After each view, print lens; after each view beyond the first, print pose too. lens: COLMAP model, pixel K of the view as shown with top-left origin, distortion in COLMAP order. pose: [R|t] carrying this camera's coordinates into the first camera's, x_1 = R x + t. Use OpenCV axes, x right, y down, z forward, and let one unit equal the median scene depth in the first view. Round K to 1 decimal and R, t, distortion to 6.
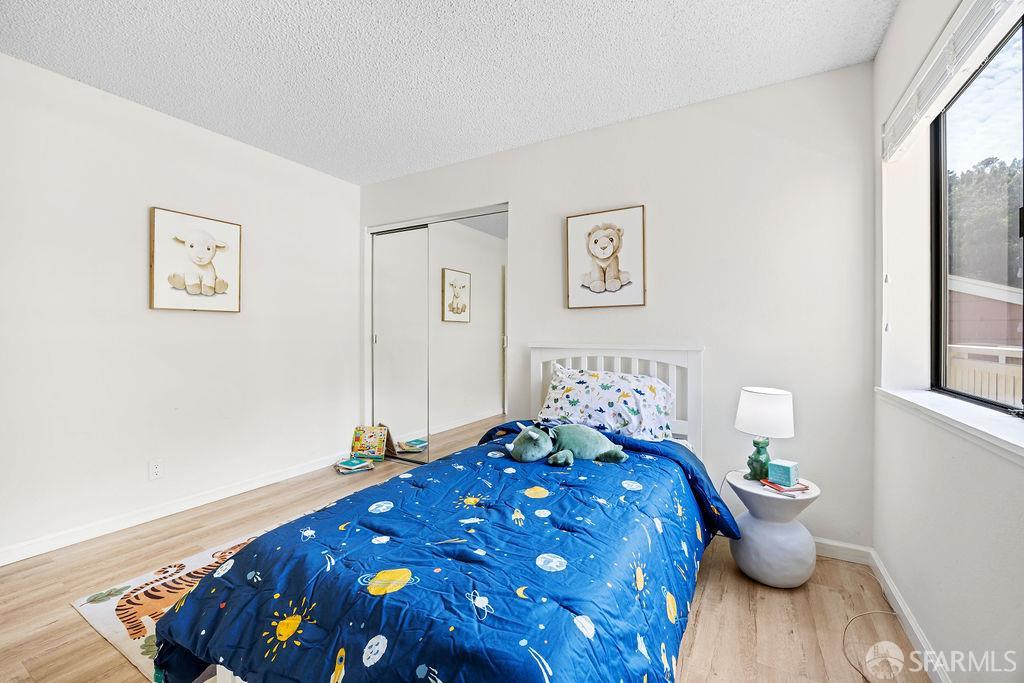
lens RADIAL K [[425.1, 0, 511.2], [0, 425.1, 330.7], [0, 0, 1]] dist [0.000715, 0.000075]
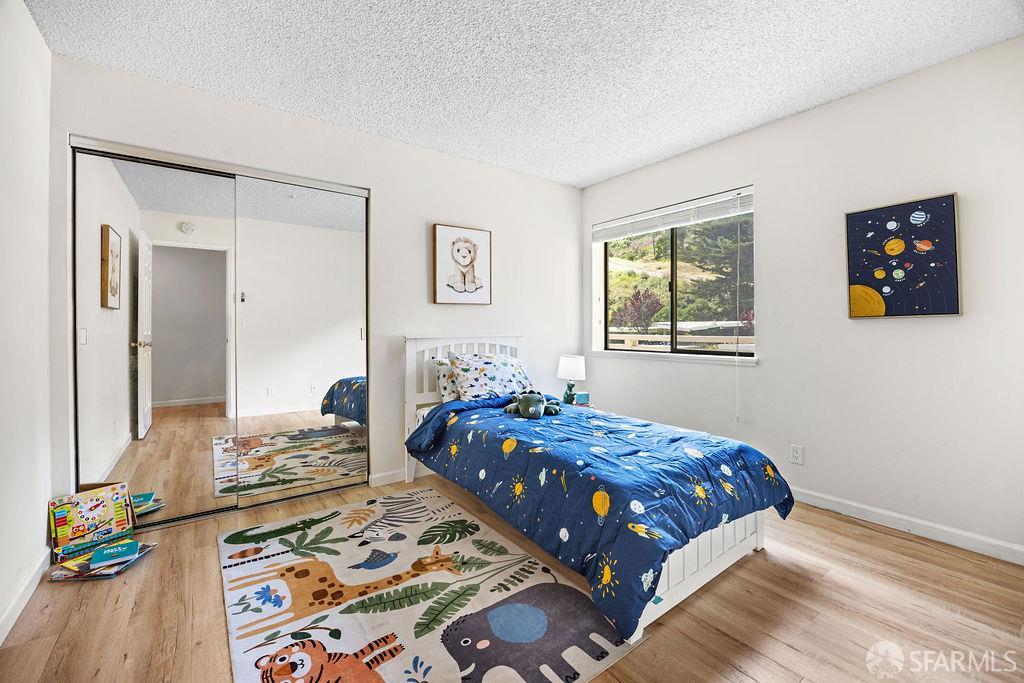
lens RADIAL K [[425.1, 0, 511.2], [0, 425.1, 330.7], [0, 0, 1]] dist [0.000715, 0.000075]
pose [[0.407054, -0.017889, 0.913229, -0.882001], [-0.004051, 0.999763, 0.021390, -0.004592], [-0.913395, -0.012406, 0.406885, 0.365792]]
